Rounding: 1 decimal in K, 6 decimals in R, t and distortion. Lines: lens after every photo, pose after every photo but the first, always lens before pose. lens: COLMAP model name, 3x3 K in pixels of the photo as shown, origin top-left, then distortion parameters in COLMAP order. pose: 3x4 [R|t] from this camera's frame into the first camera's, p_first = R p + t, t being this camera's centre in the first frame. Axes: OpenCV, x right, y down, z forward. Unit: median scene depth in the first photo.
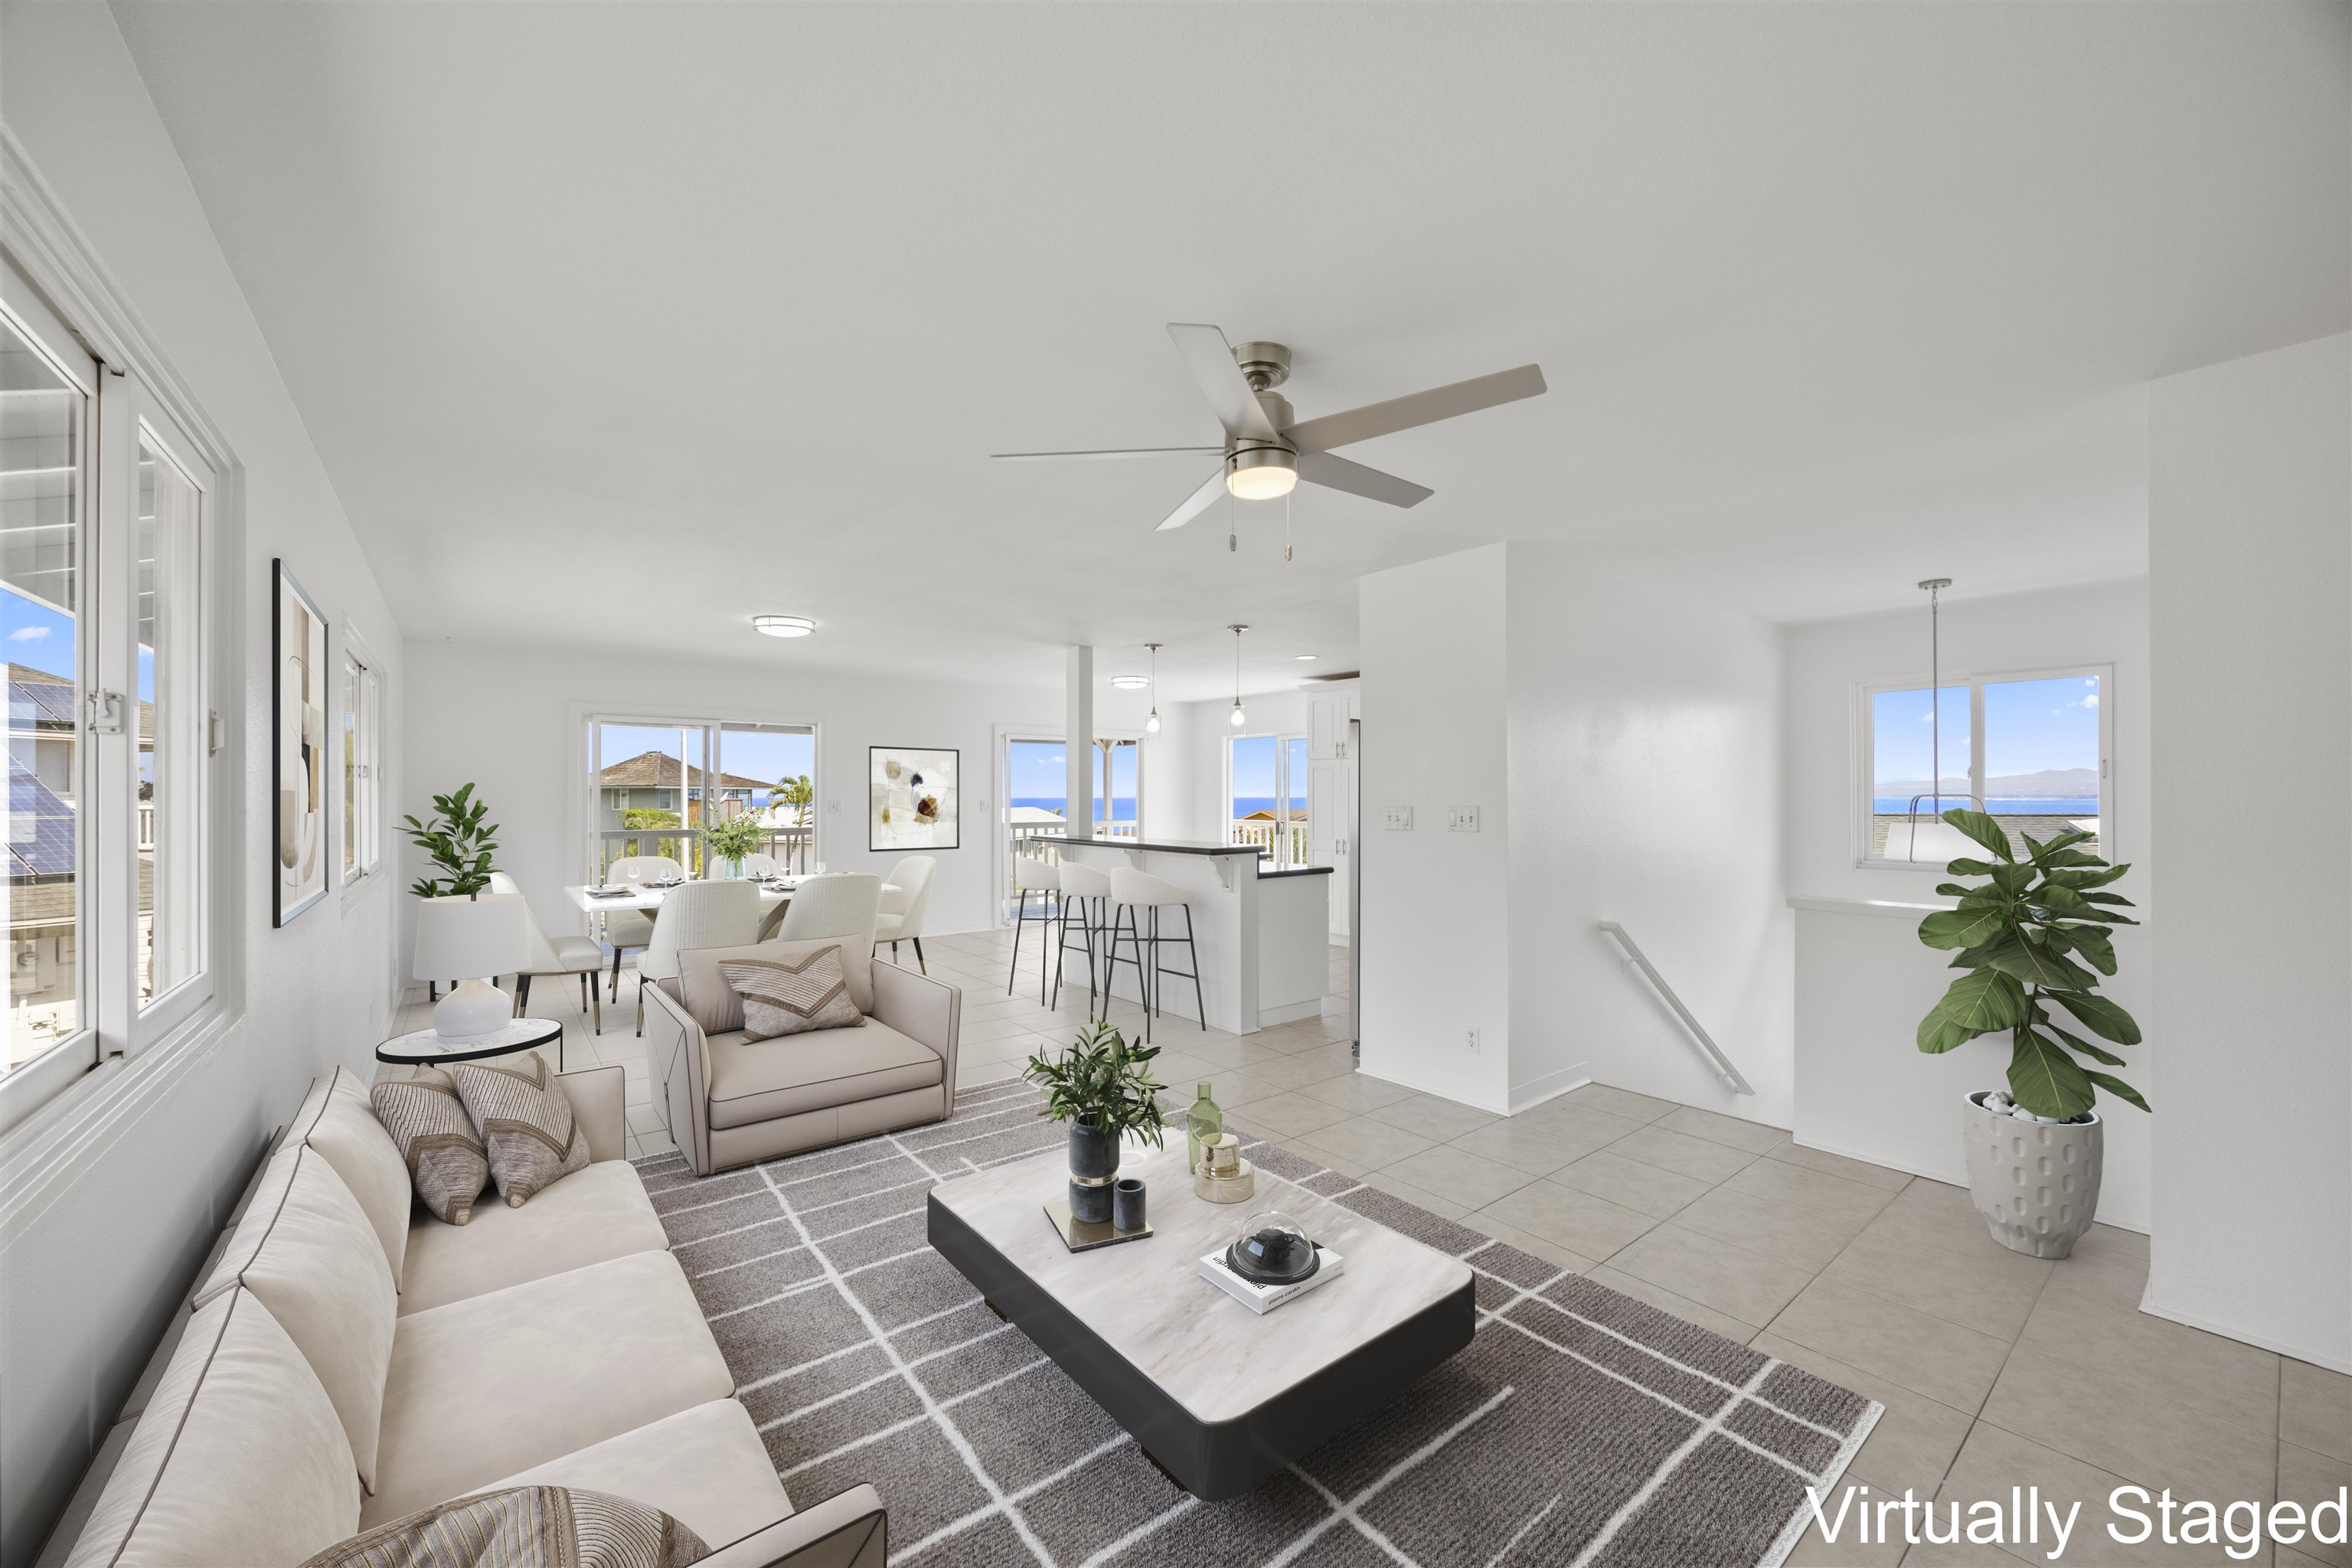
lens RADIAL K [[900.7, 0, 1179.9], [0, 900.7, 796.9], [0, 0, 1]] dist [0.000918, -0.000038]
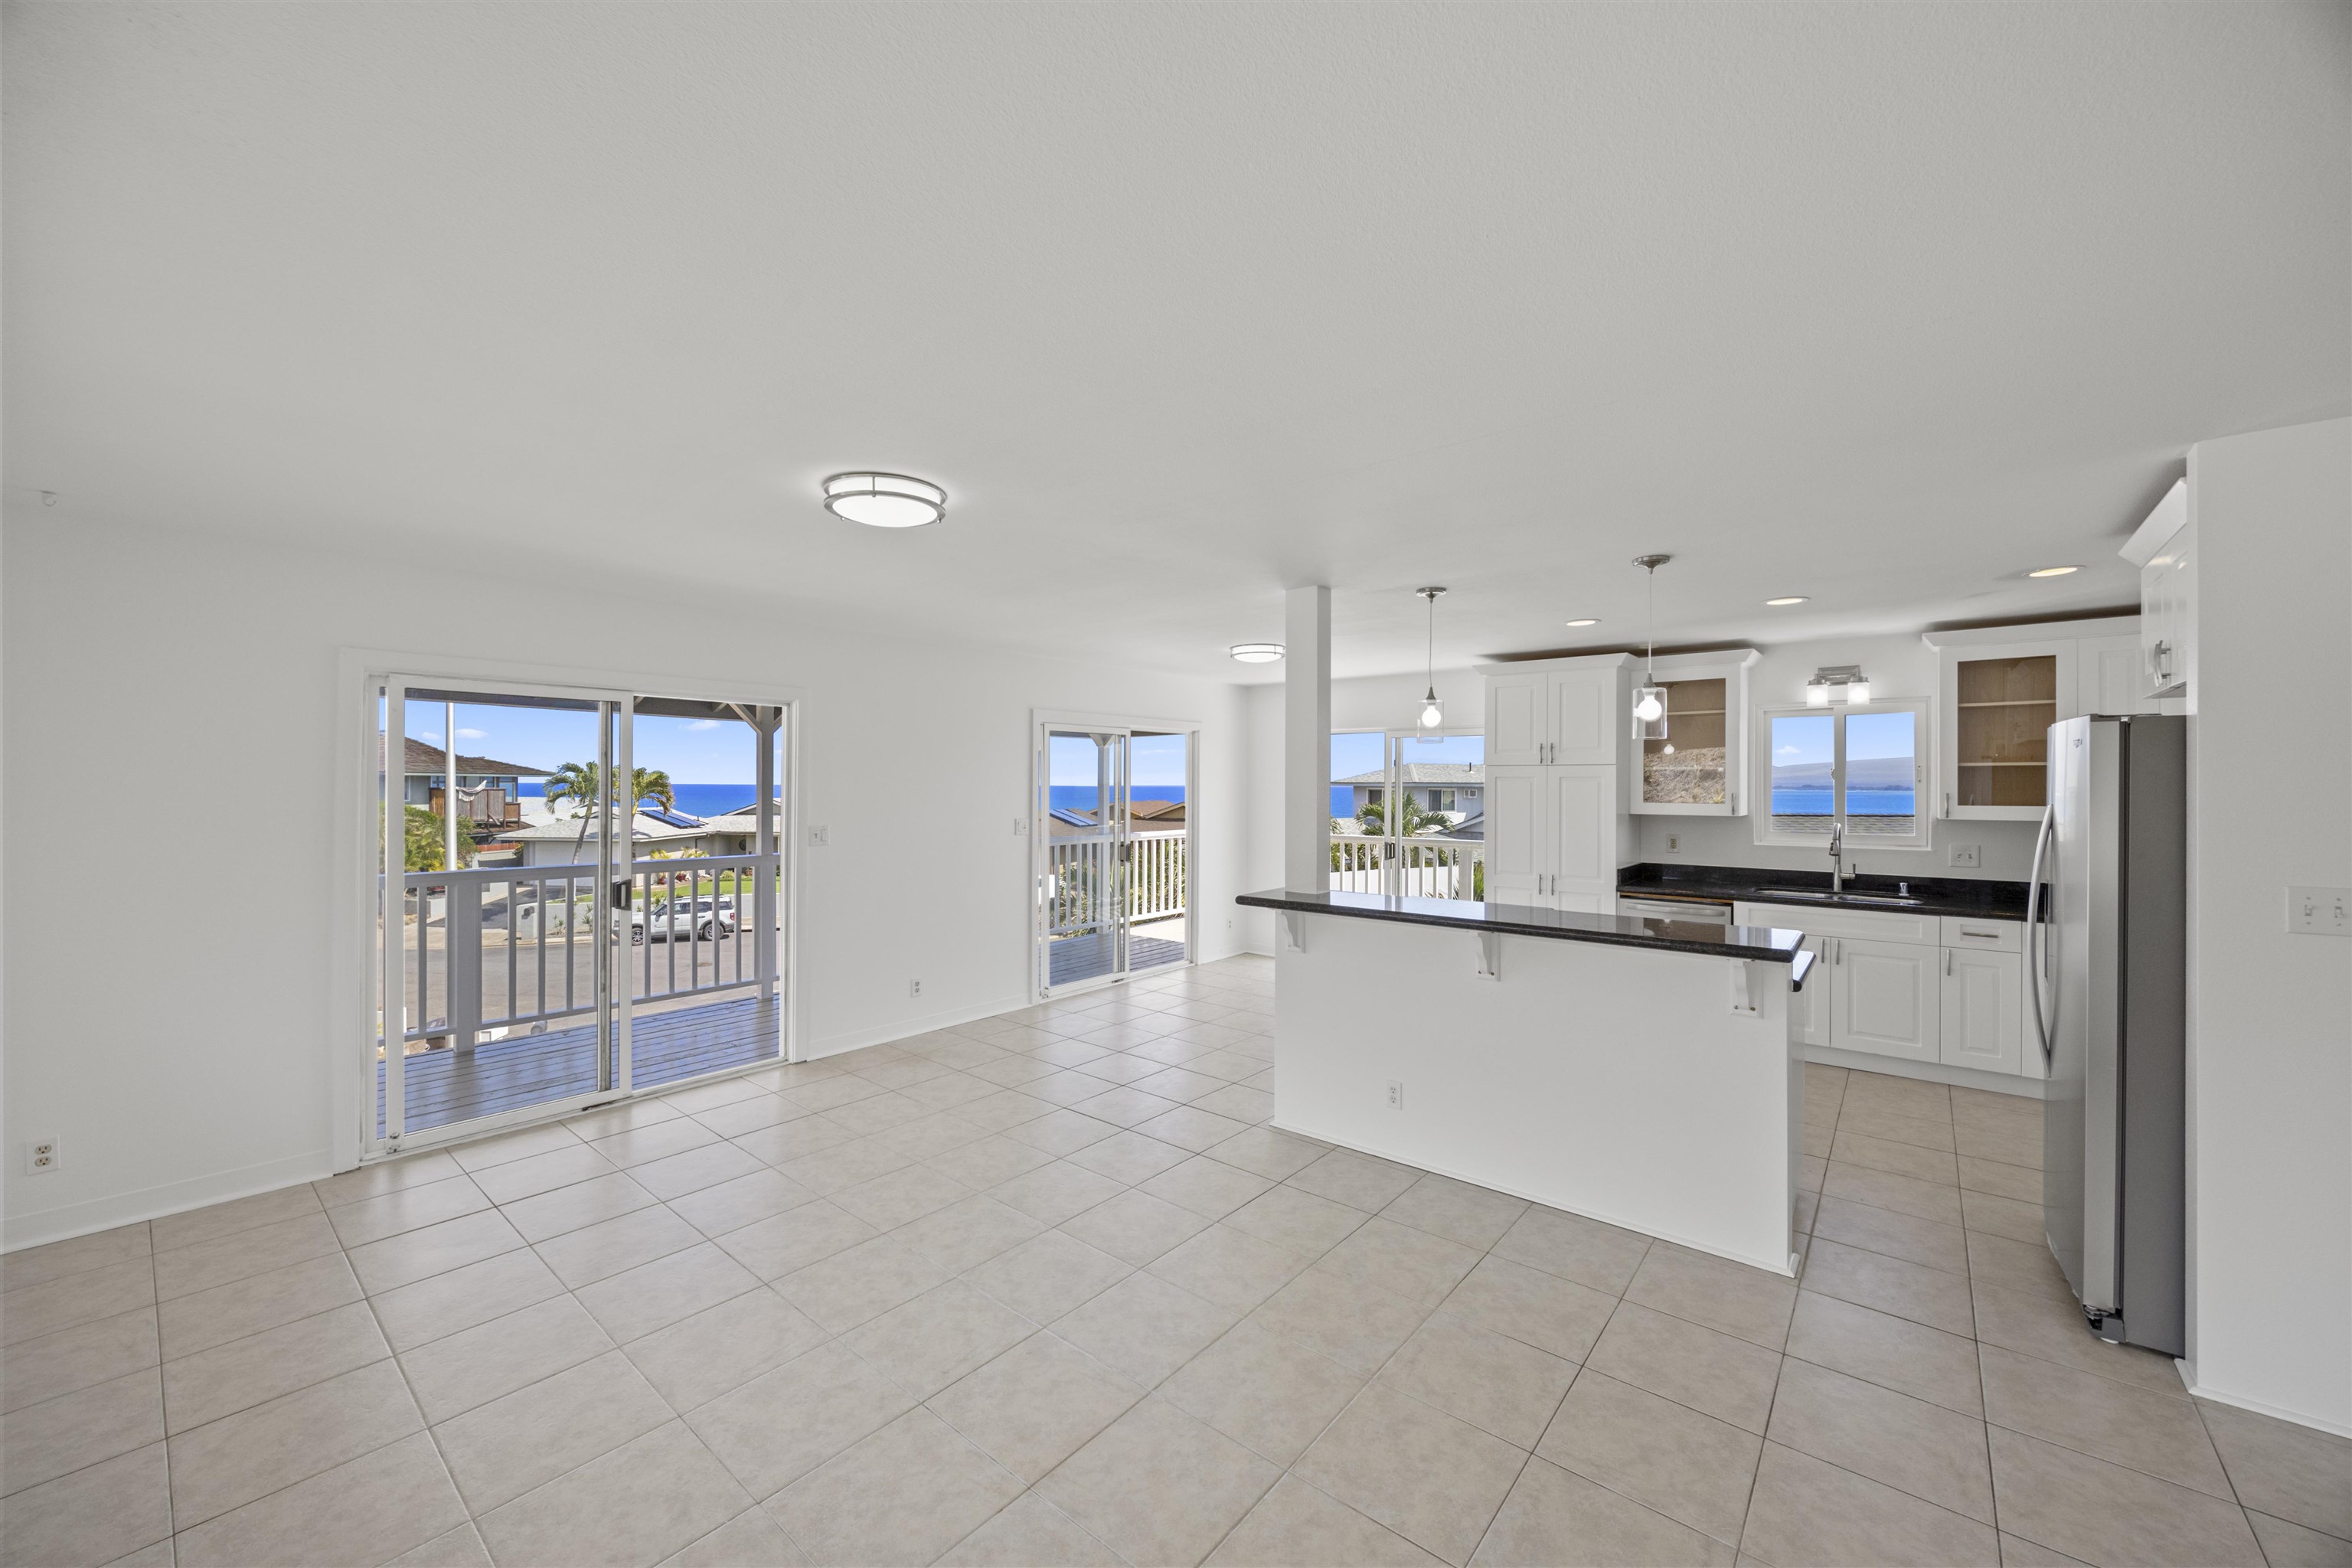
lens RADIAL K [[896.9, 0, 1176.0], [0, 896.9, 784.0], [0, 0, 1]] dist [-0.001309, -0.000138]
pose [[0.979366, 0.002442, 0.202079, -0.223649], [-0.002607, 0.999996, 0.000550, -0.021889], [-0.202076, -0.001066, 0.979369, 0.287502]]
